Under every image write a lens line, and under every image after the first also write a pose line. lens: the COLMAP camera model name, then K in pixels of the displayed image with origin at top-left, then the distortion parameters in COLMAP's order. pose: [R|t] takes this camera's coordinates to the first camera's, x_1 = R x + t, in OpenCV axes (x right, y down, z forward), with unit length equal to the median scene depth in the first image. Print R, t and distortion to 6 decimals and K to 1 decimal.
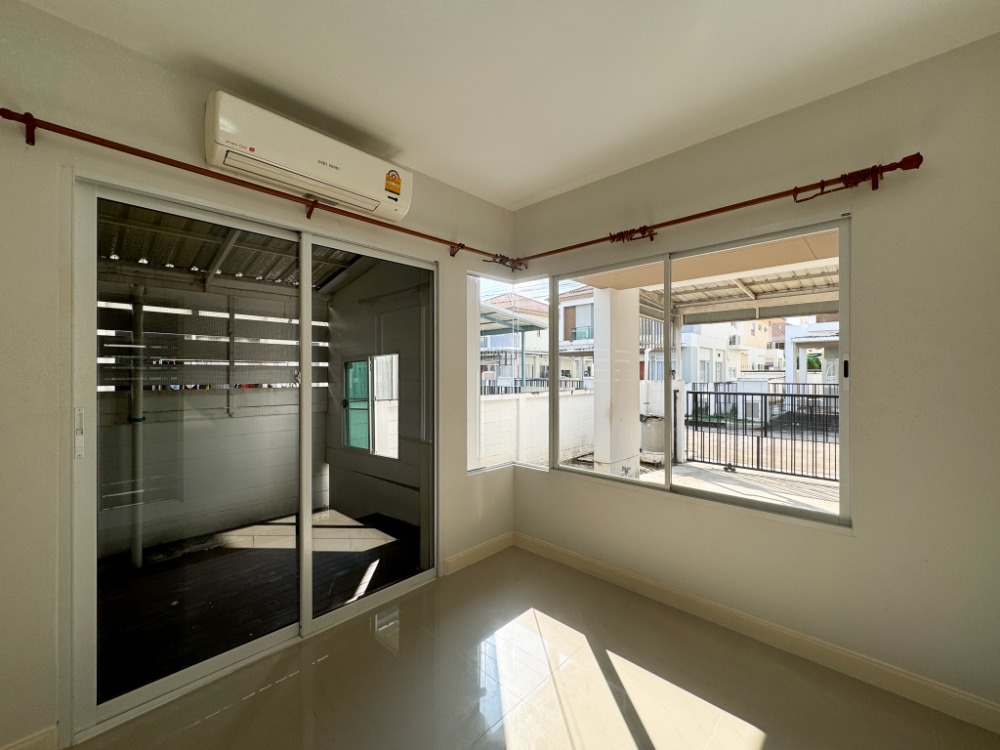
lens RADIAL K [[404.6, 0, 513.3], [0, 404.6, 377.2], [0, 0, 1]] dist [-0.005757, 0.000365]
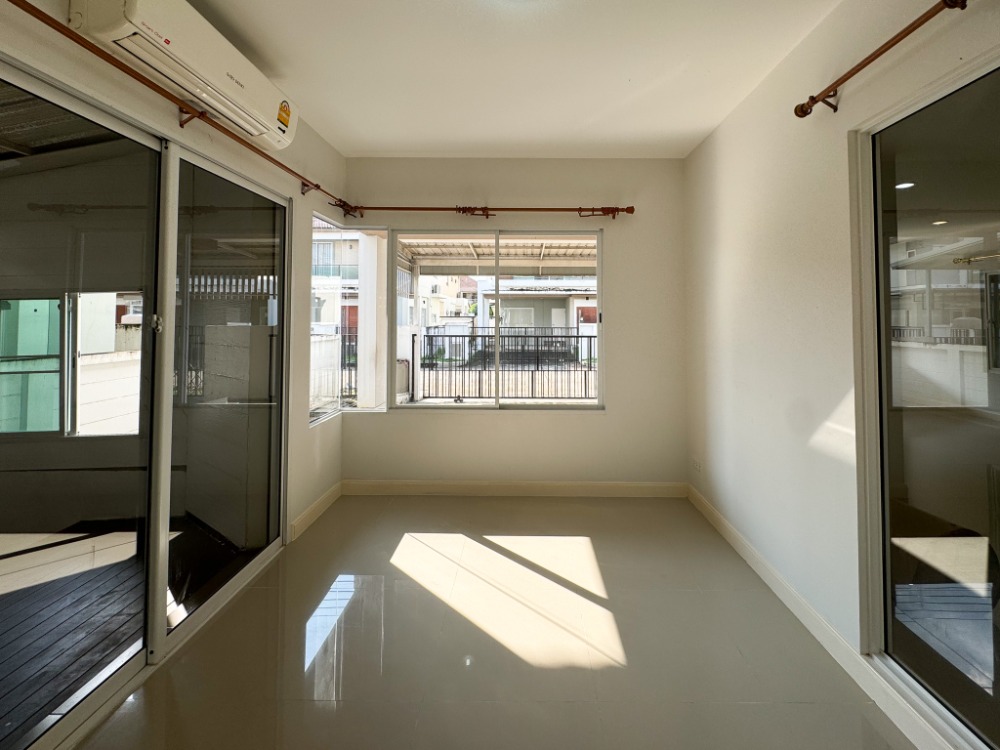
lens RADIAL K [[404.6, 0, 526.7], [0, 404.6, 305.4], [0, 0, 1]] dist [-0.005757, 0.000365]
pose [[0.735065, 0.027590, 0.677435, -0.124632], [0.000504, 0.999149, -0.041239, -0.000470], [-0.677997, 0.030655, 0.734425, -0.012199]]
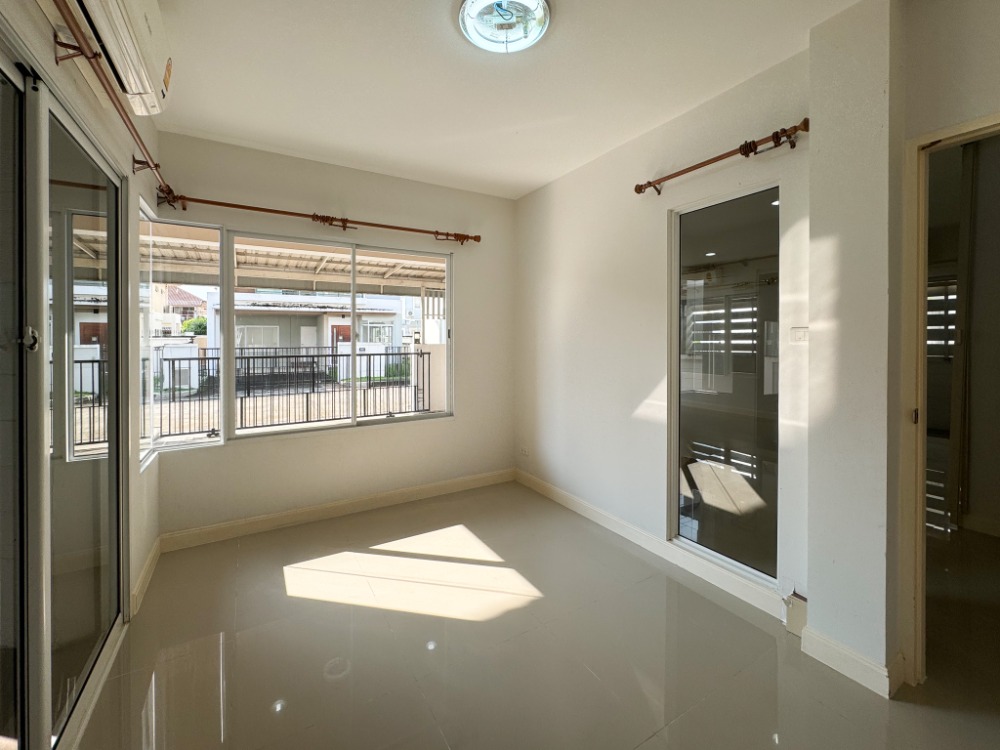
lens RADIAL K [[404.6, 0, 484.8], [0, 404.6, 340.6], [0, 0, 1]] dist [-0.005757, 0.000365]
pose [[0.305889, -0.005528, 0.952051, -0.203023], [0.011418, 0.999933, 0.002137, 0.002175], [-0.951999, 0.010217, 0.305931, 0.056296]]
